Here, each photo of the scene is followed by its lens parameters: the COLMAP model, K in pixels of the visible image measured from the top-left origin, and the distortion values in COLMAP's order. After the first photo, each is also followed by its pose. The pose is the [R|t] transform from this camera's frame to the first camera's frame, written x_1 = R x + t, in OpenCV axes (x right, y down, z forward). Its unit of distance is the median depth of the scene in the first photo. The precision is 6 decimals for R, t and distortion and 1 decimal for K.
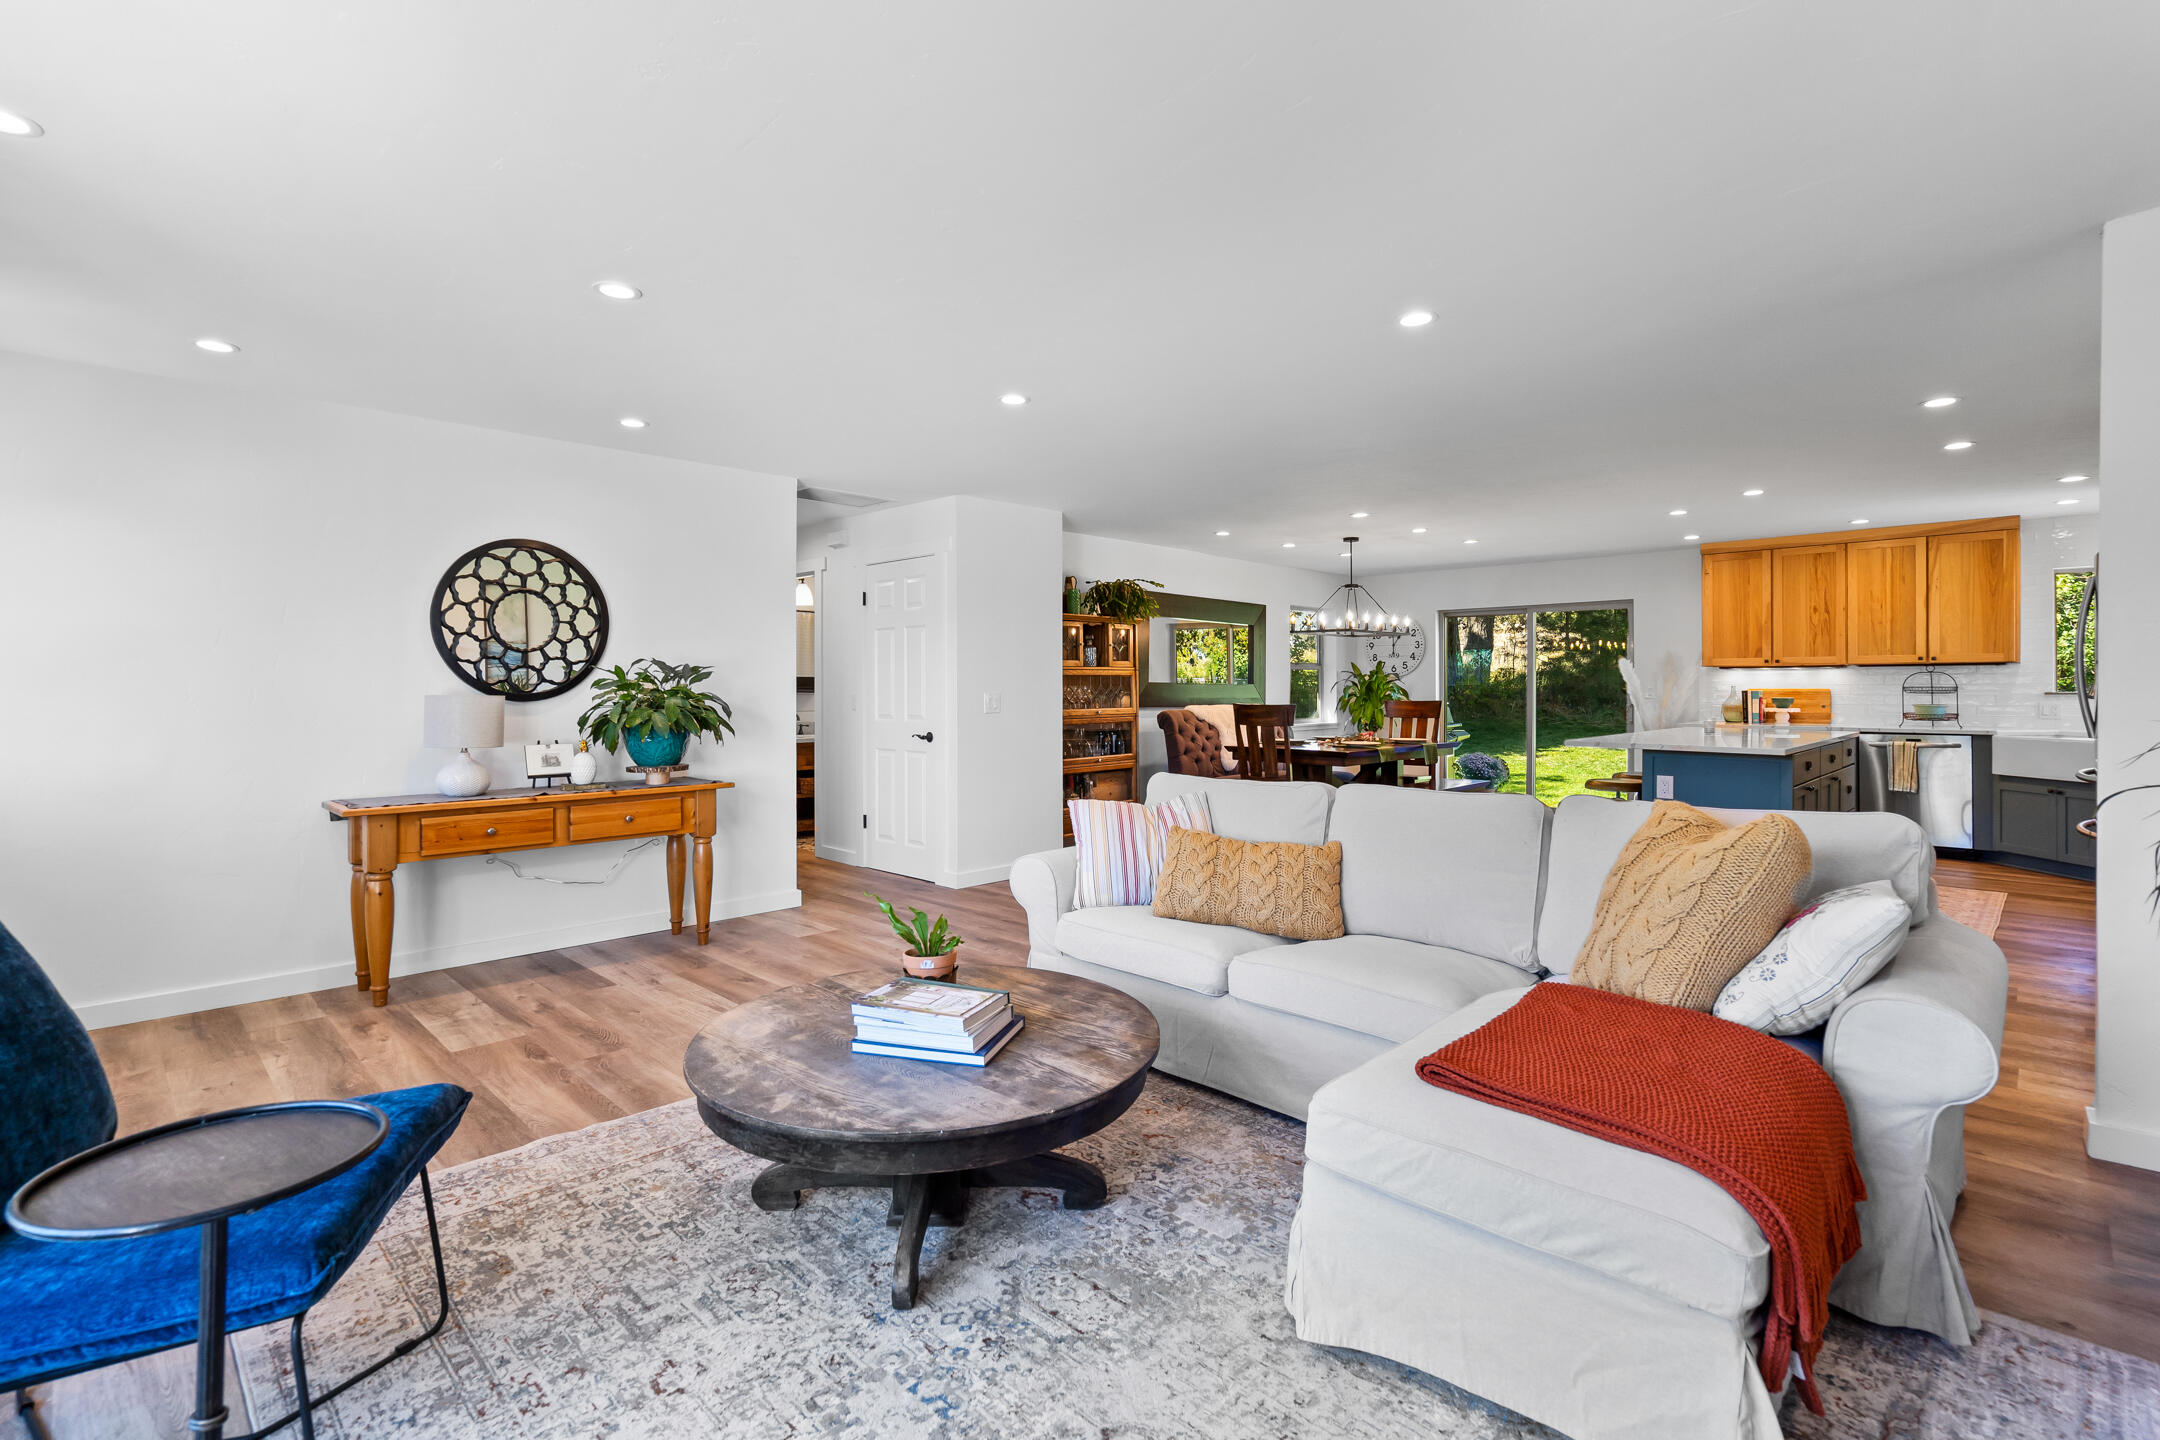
lens RADIAL K [[987.4, 0, 1051.2], [0, 987.4, 683.4], [0, 0, 1]] dist [-0.003653, 0.000942]
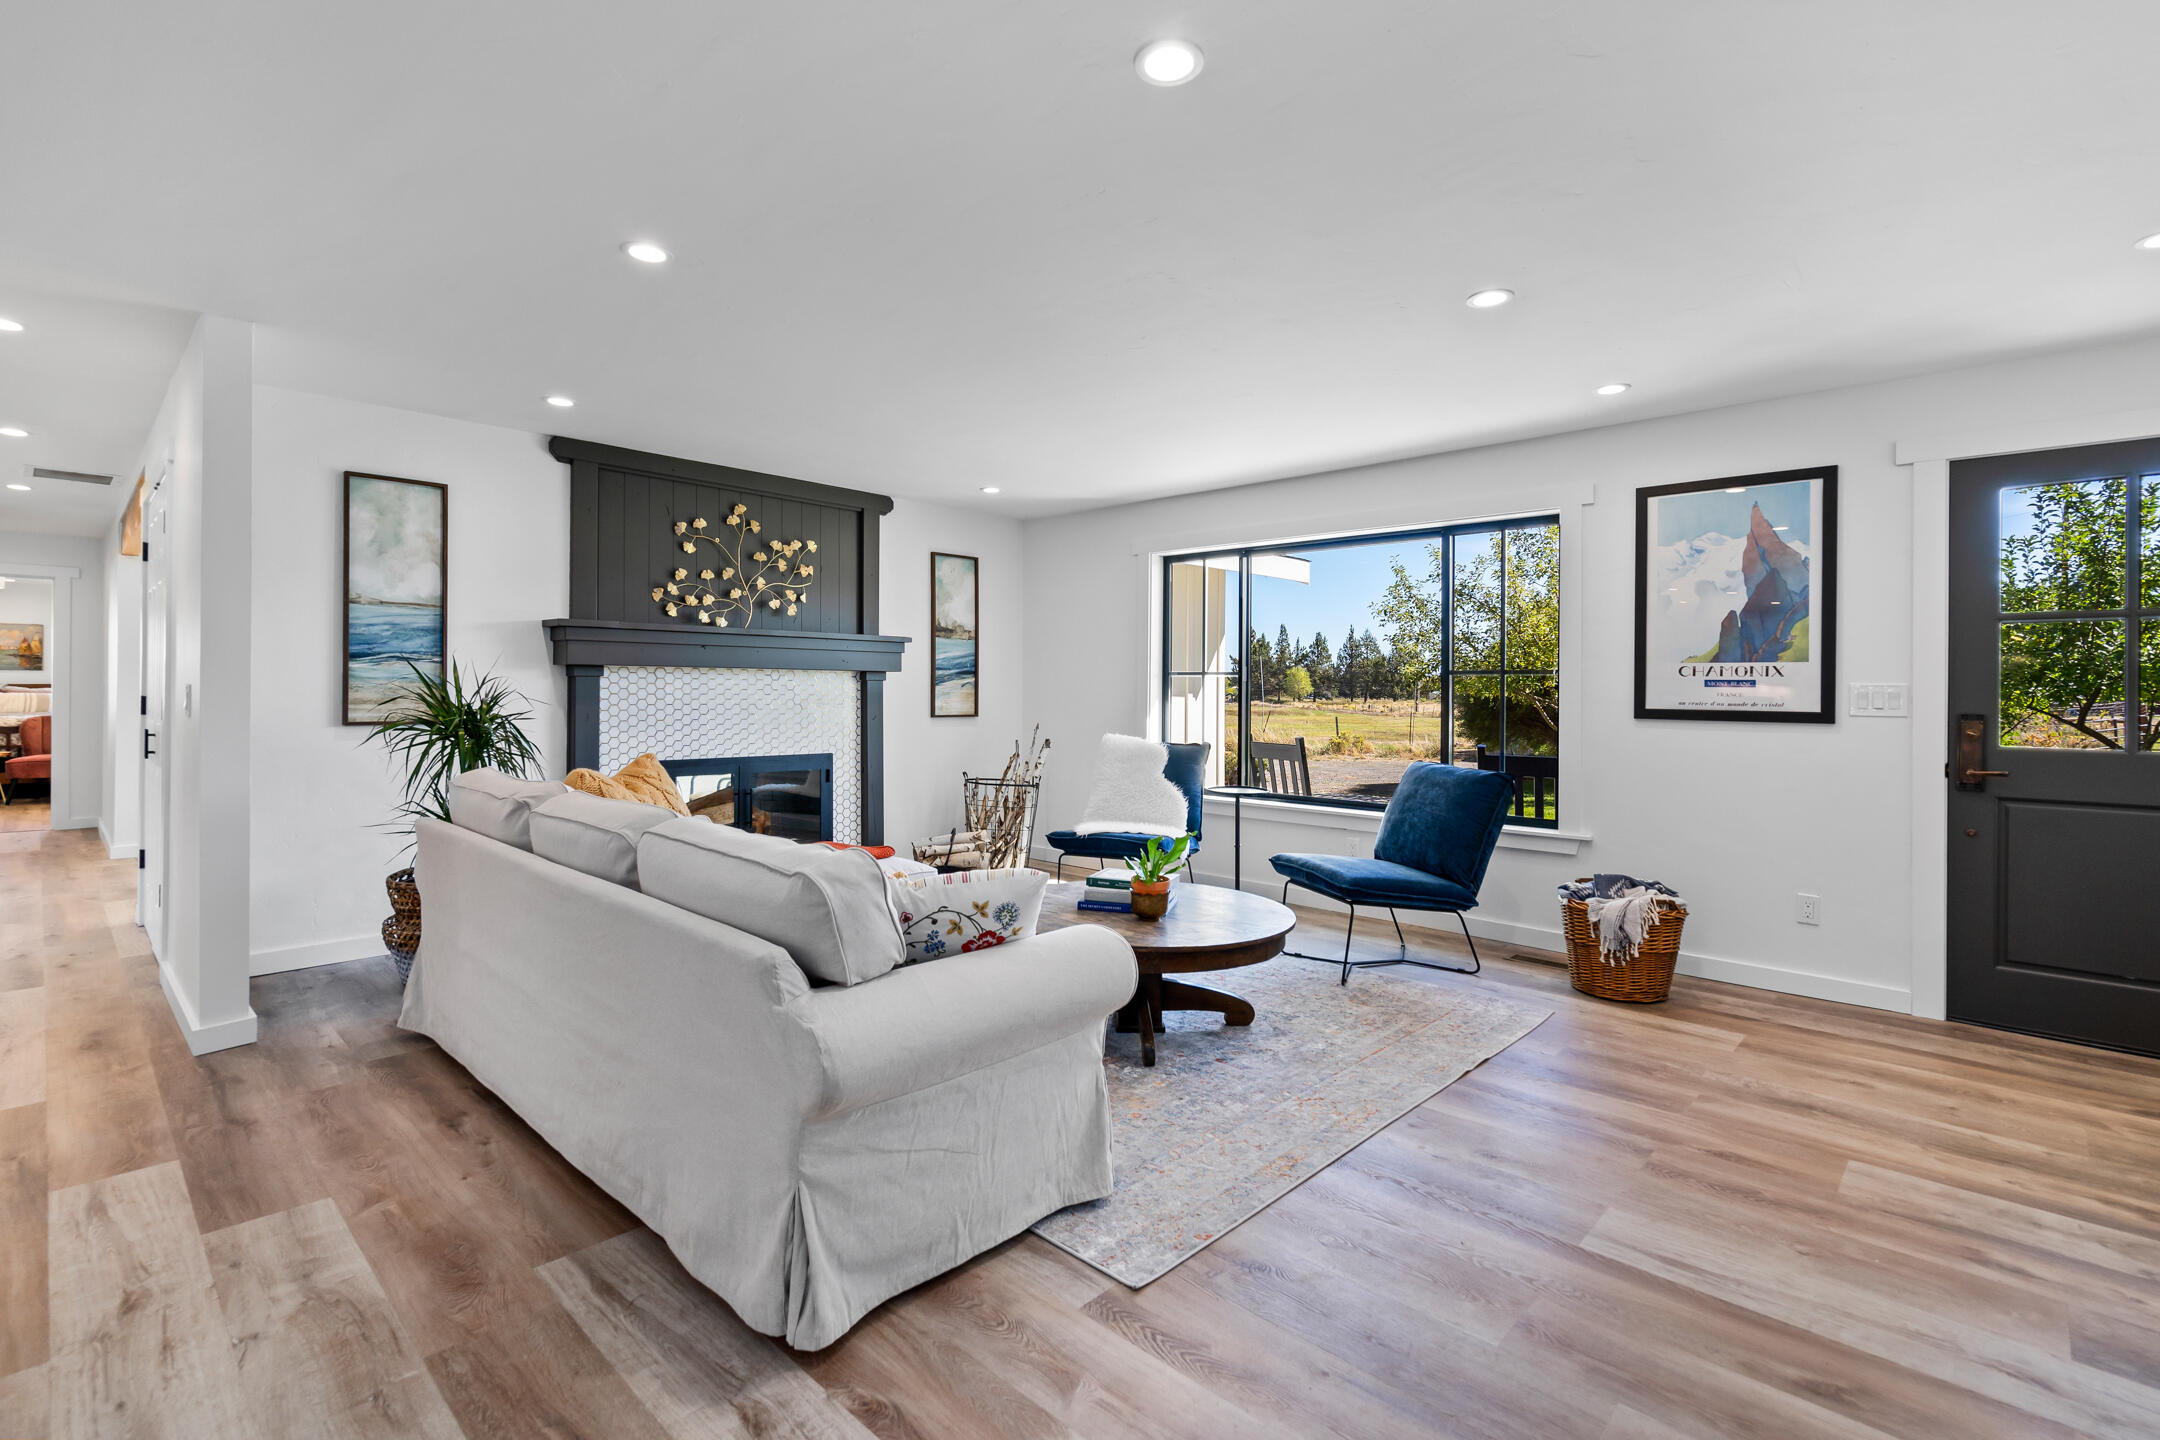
lens RADIAL K [[987.4, 0, 1055.9], [0, 987.4, 690.7], [0, 0, 1]] dist [-0.003653, 0.000942]
pose [[-0.999663, -0.004361, -0.025587, 0.015020], [-0.004332, 0.999990, -0.001177, 0.005905], [0.025592, -0.001066, -0.999672, 0.840013]]
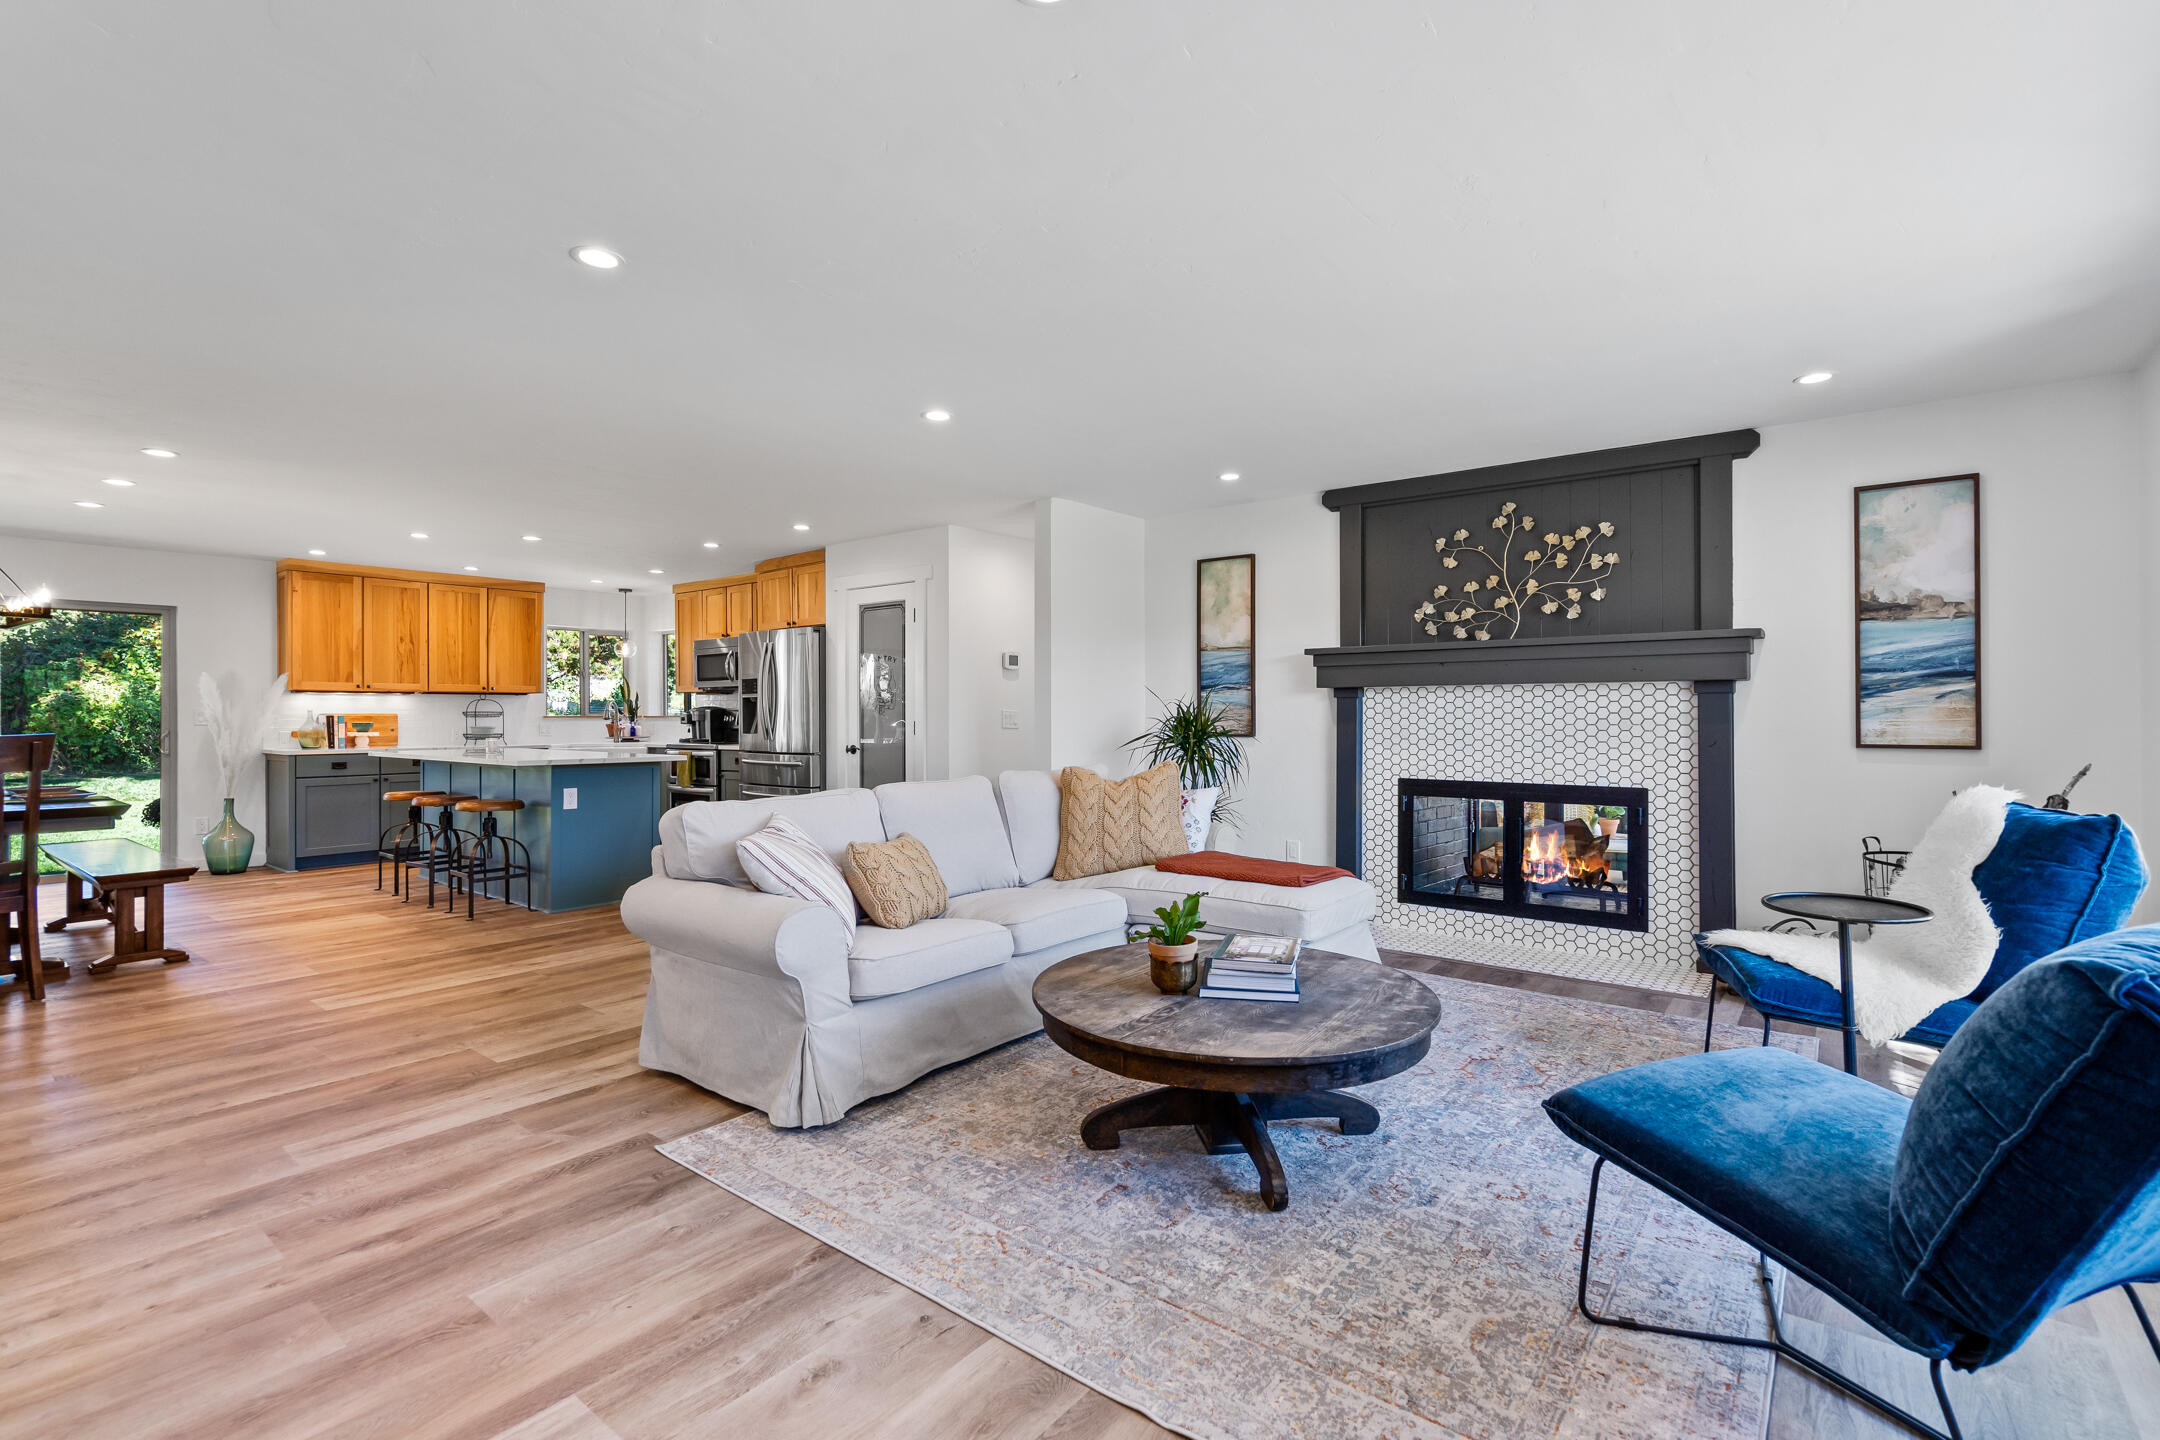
lens RADIAL K [[987.4, 0, 1082.7], [0, 987.4, 705.8], [0, 0, 1]] dist [-0.003653, 0.000942]
pose [[-0.128422, 0.011264, 0.991656, -0.418115], [0.001572, 0.999937, -0.011154, 0.011244], [-0.991718, 0.000127, -0.128432, 0.440871]]
